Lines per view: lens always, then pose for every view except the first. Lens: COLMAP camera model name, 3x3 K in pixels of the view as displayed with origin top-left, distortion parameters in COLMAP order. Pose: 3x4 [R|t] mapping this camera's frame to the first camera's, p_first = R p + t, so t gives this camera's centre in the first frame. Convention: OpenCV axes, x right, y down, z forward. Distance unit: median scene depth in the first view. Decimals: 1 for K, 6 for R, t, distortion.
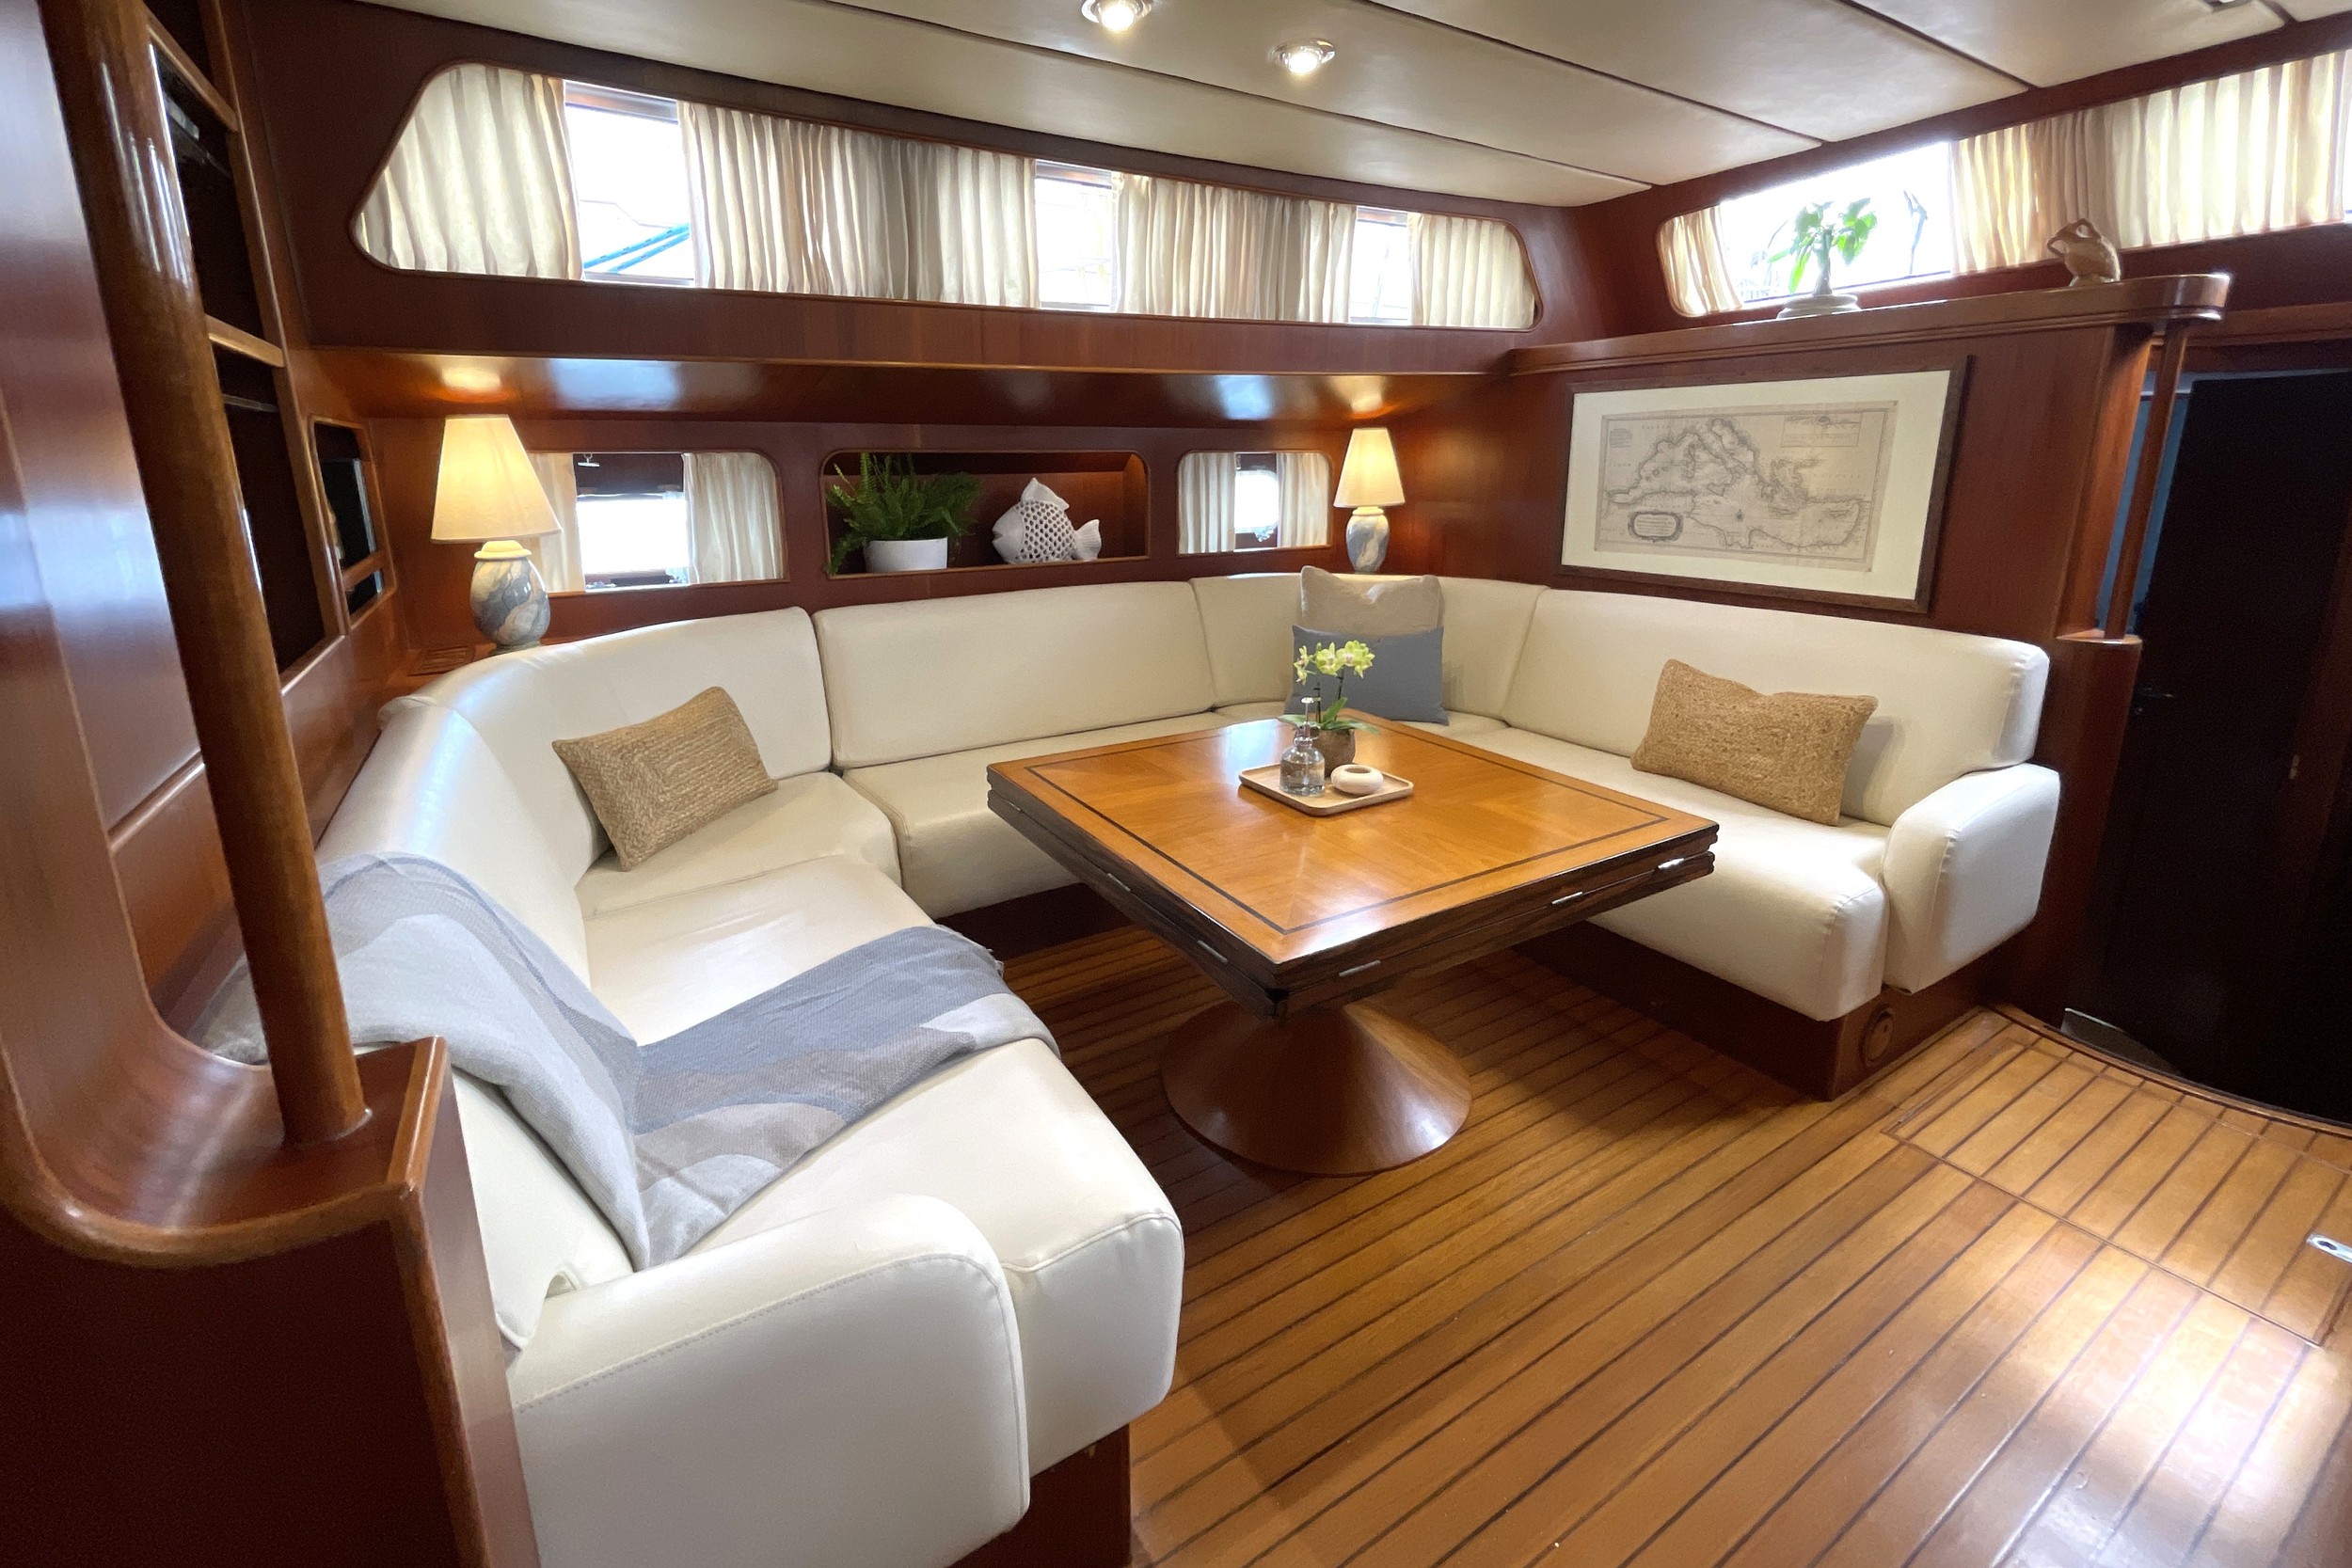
lens RADIAL K [[987.2, 0, 1201.4], [0, 987.2, 790.2], [0, 0, 1]] dist [0.001545, -0.000302]
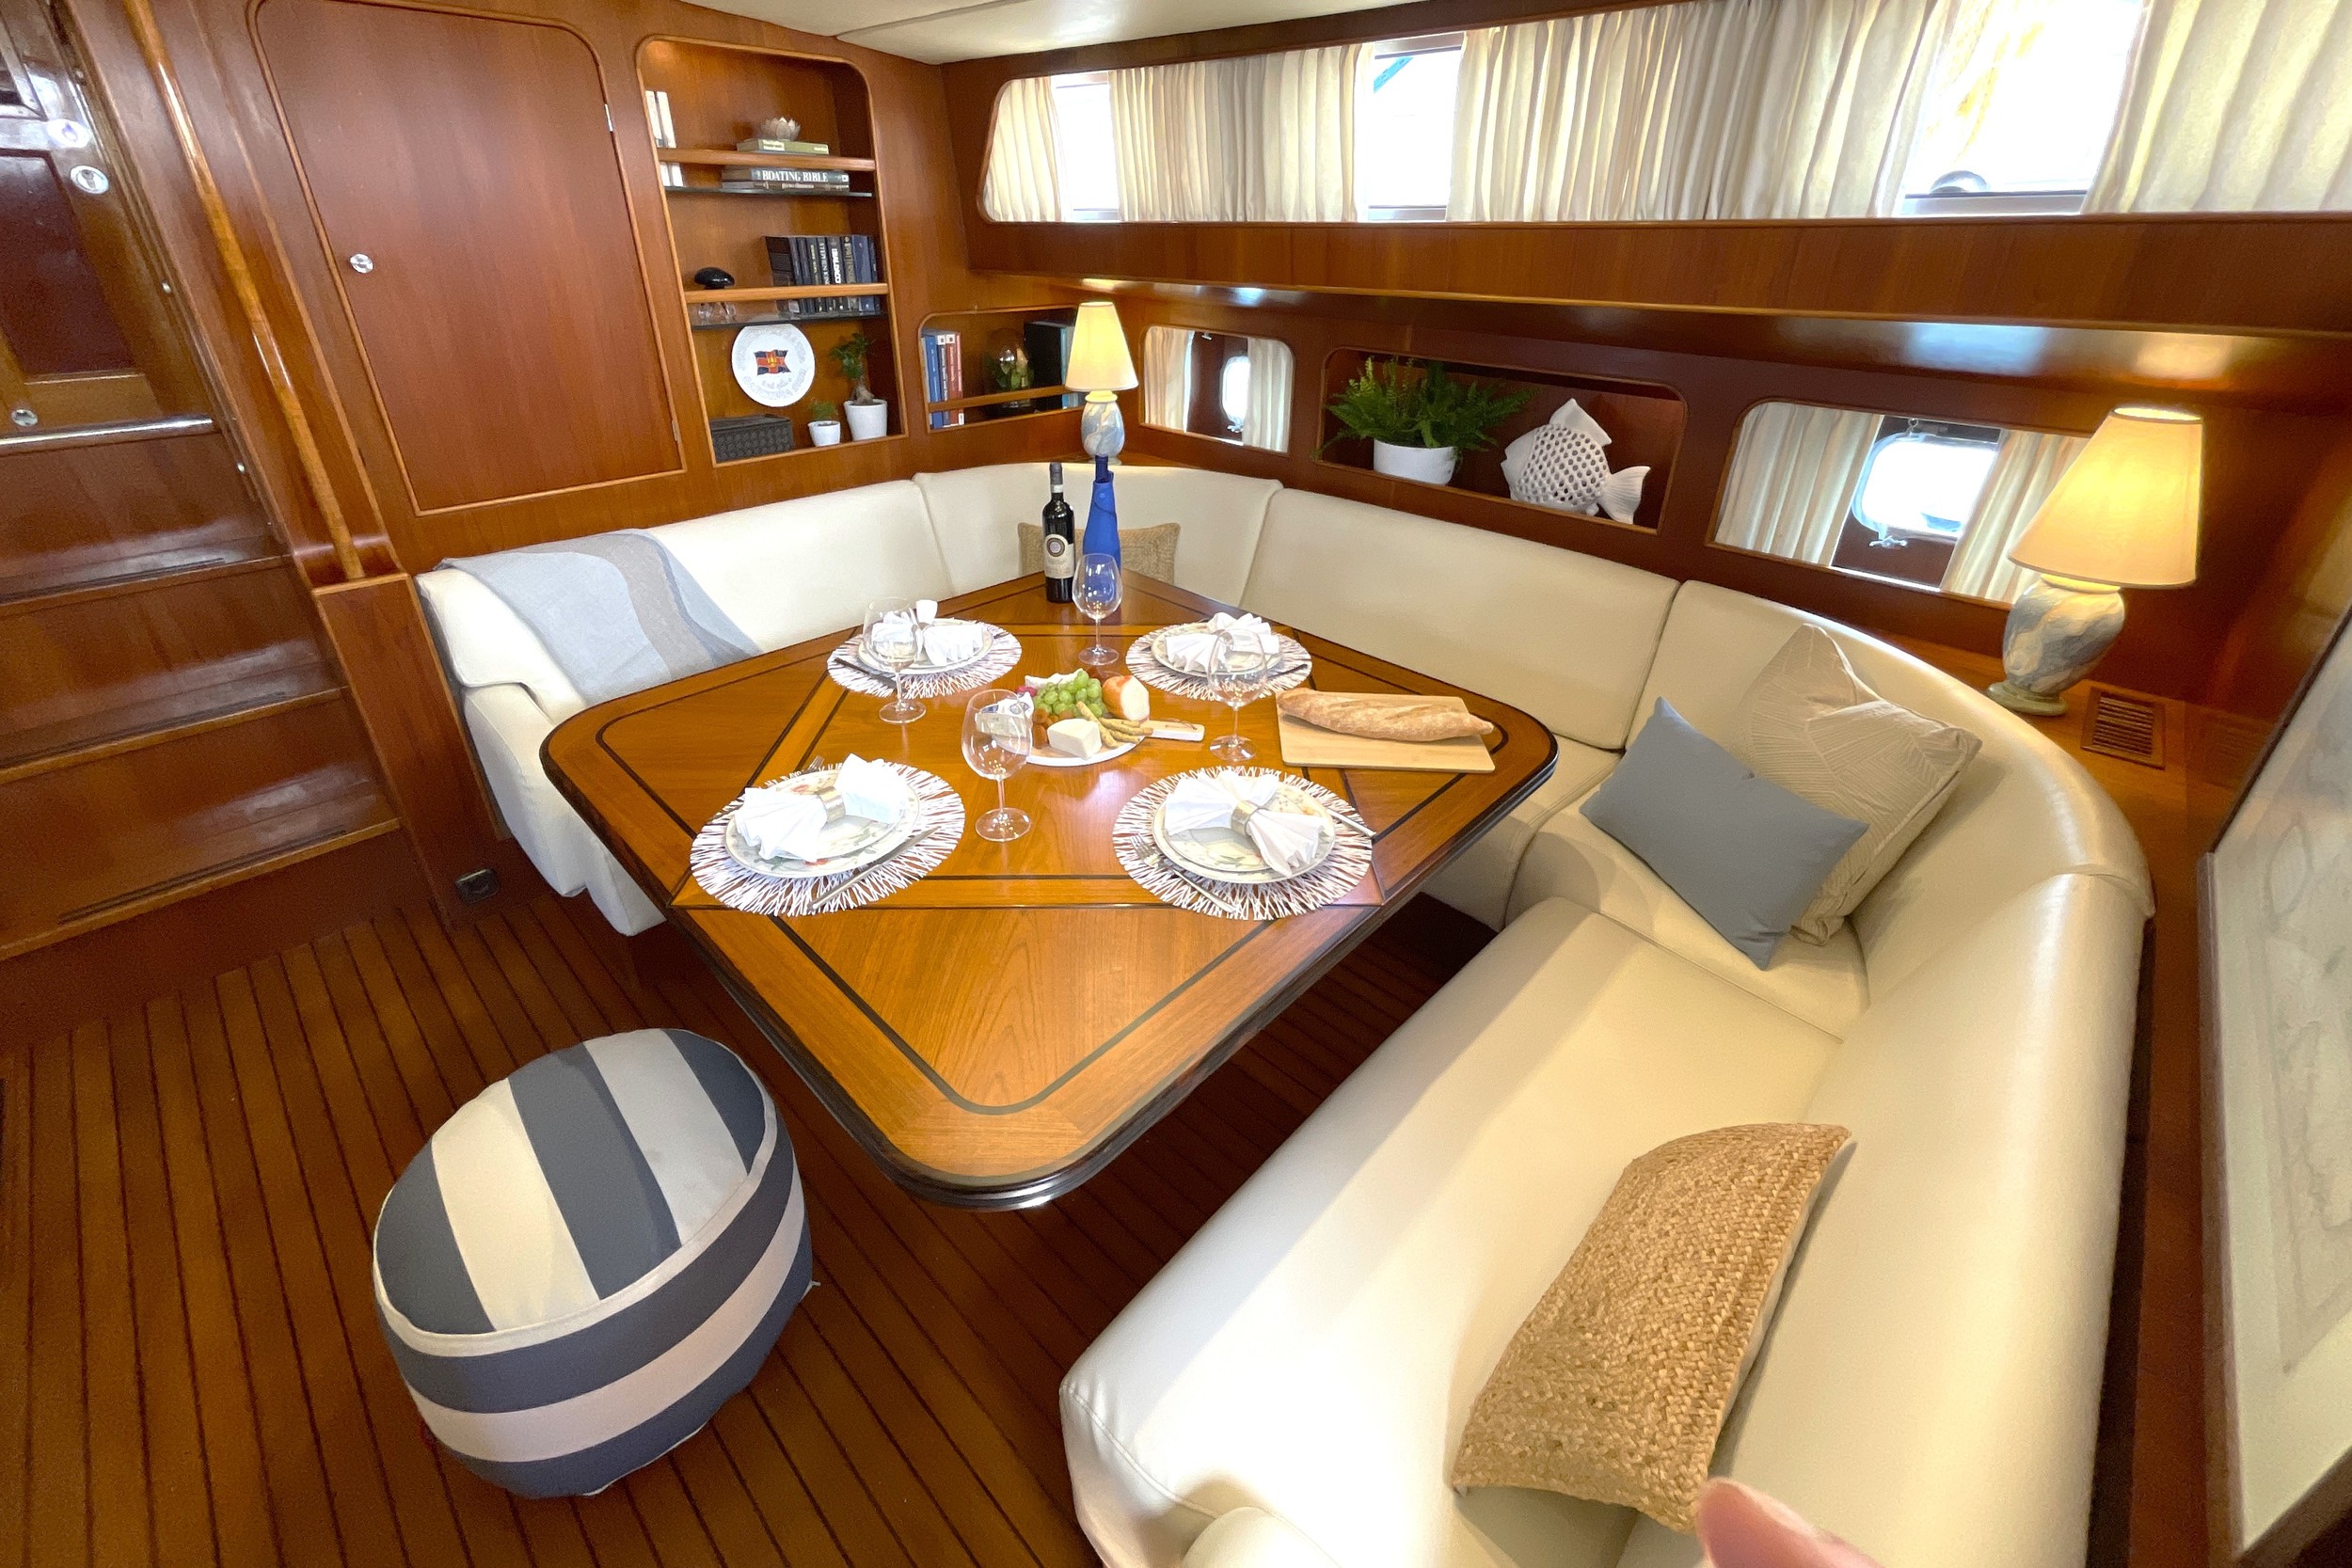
lens RADIAL K [[918.5, 0, 1168.9], [0, 918.5, 770.8], [0, 0, 1]] dist [-0.002556, 0.000547]
pose [[0.243916, 0.510643, -0.824469, 0.568195], [-0.325930, 0.843860, 0.426228, -0.284748], [0.913386, 0.164755, 0.372264, 0.478565]]
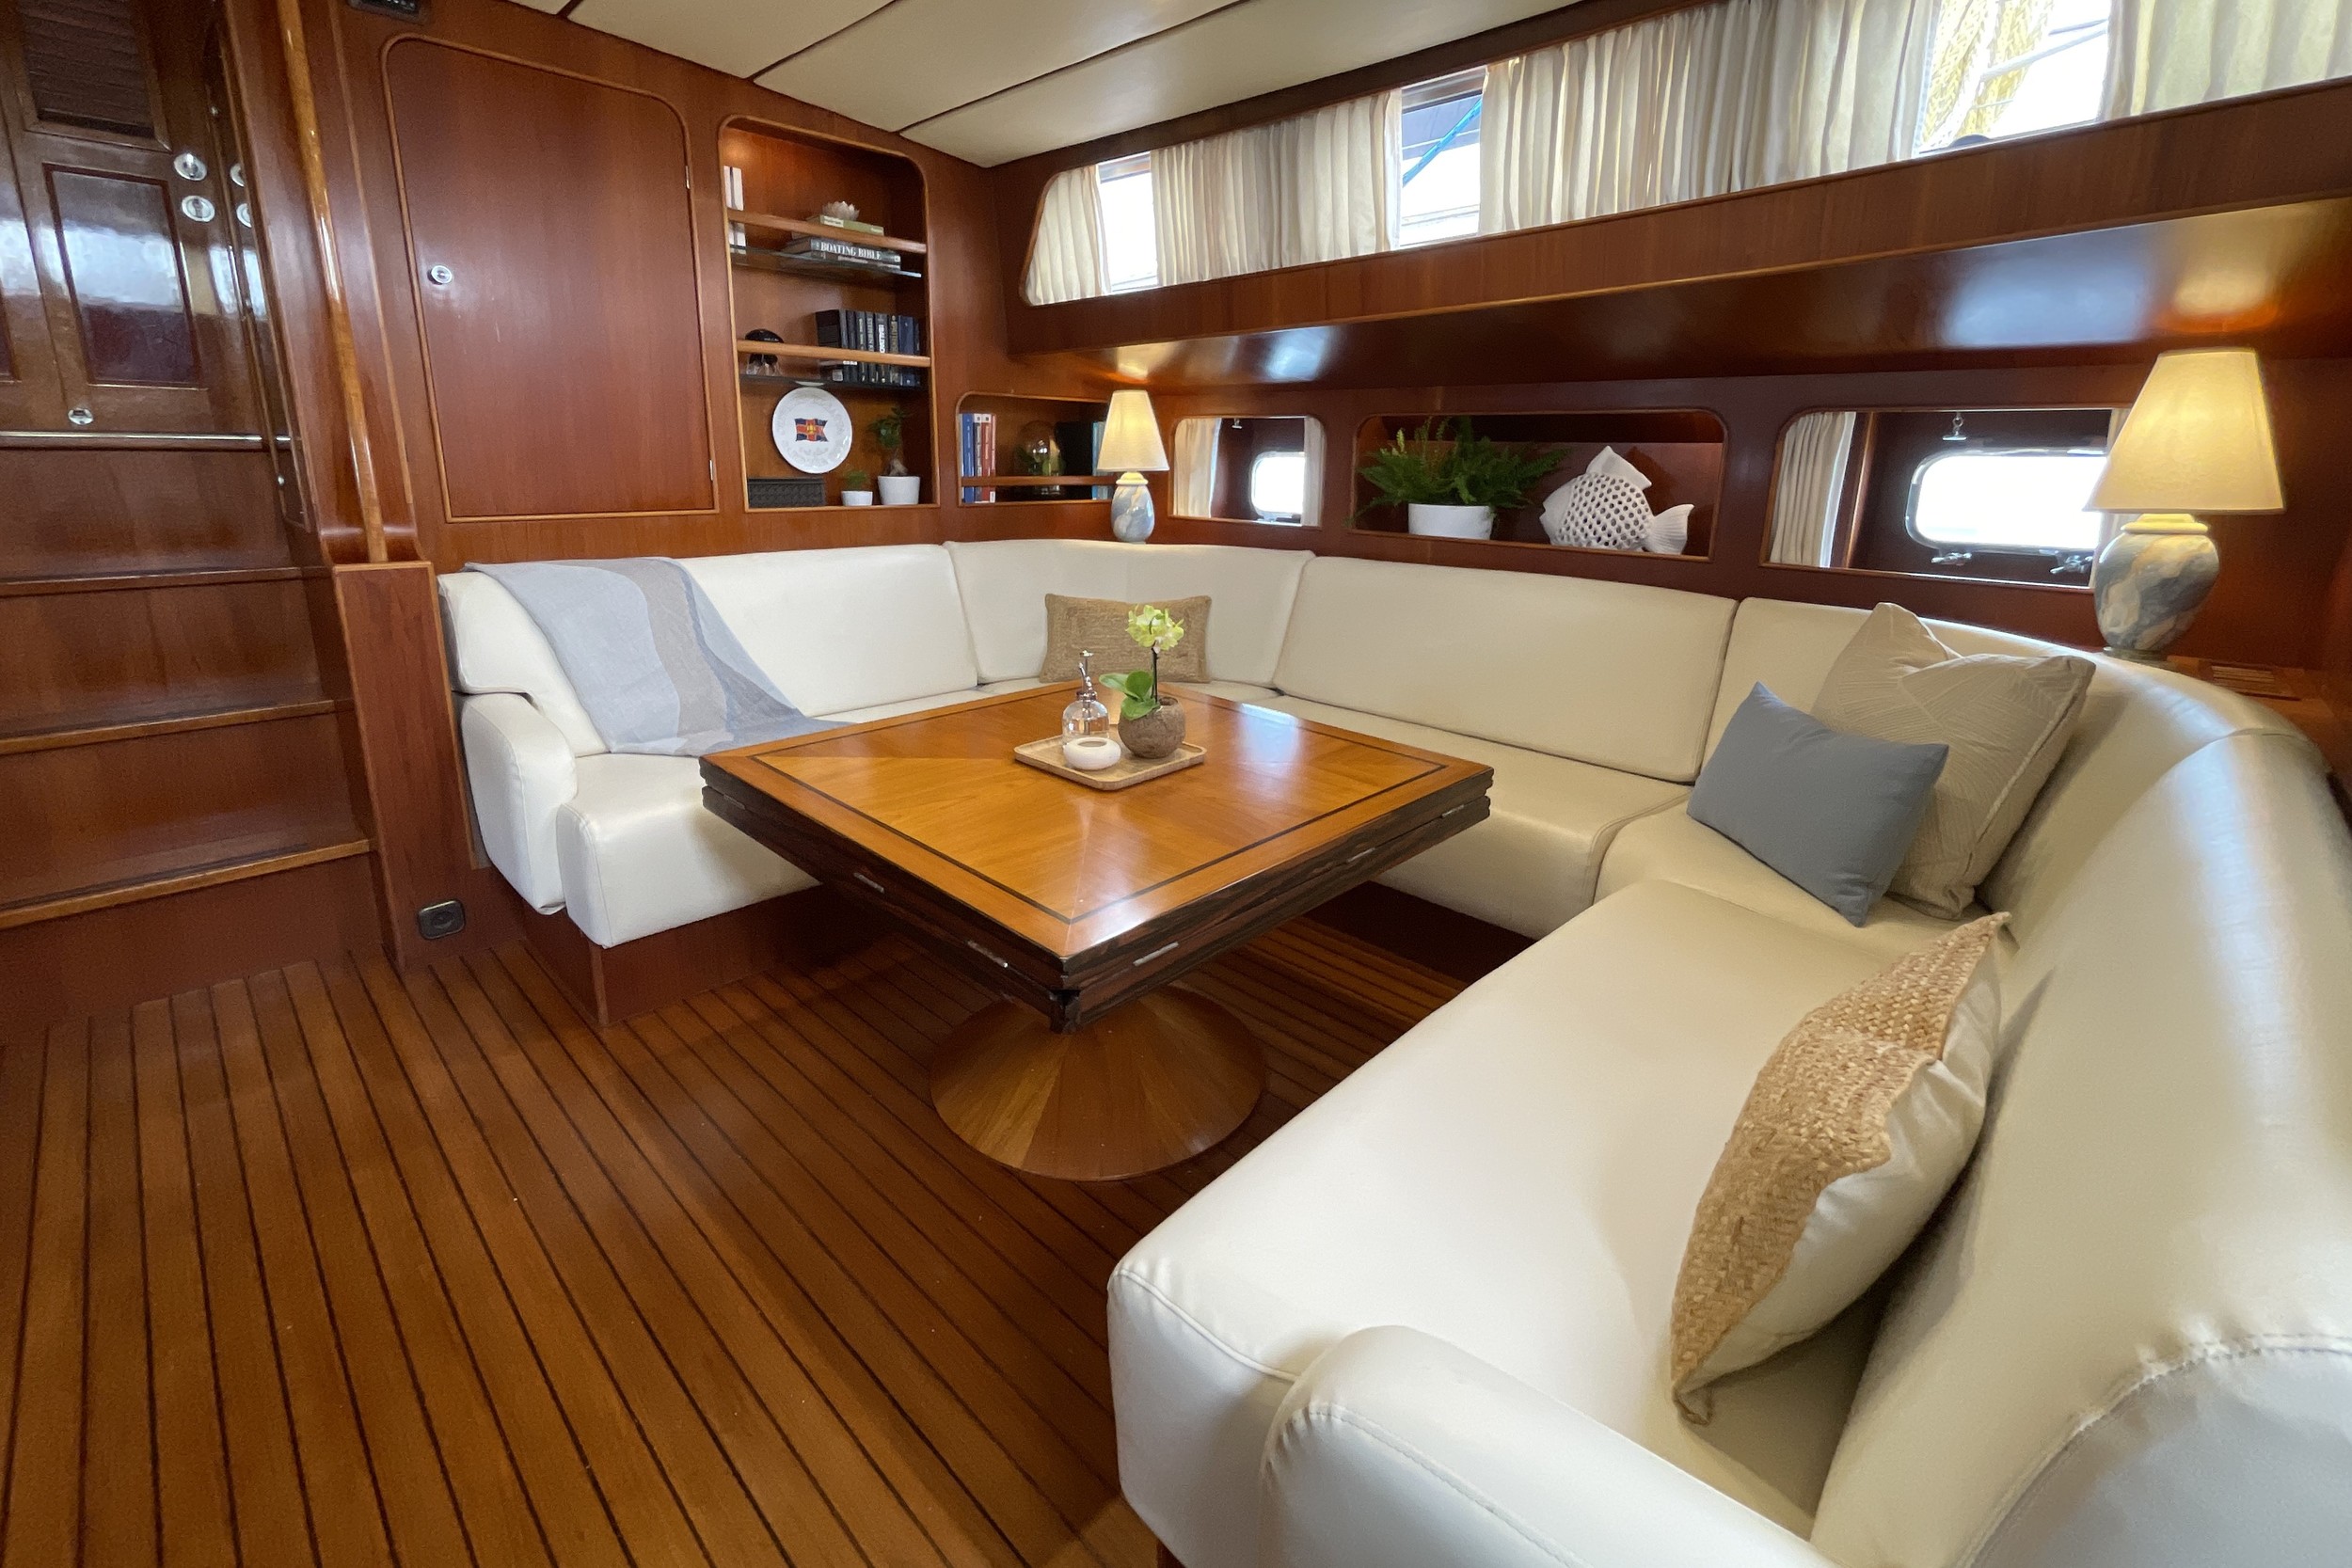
lens RADIAL K [[987.2, 0, 1170.0], [0, 987.2, 782.5], [0, 0, 1]] dist [0.001545, -0.000302]
pose [[0.233651, 0.320355, -0.918031, 0.625686], [-0.328117, 0.914759, 0.235703, -0.139393], [0.915285, 0.246149, 0.318848, 0.492317]]
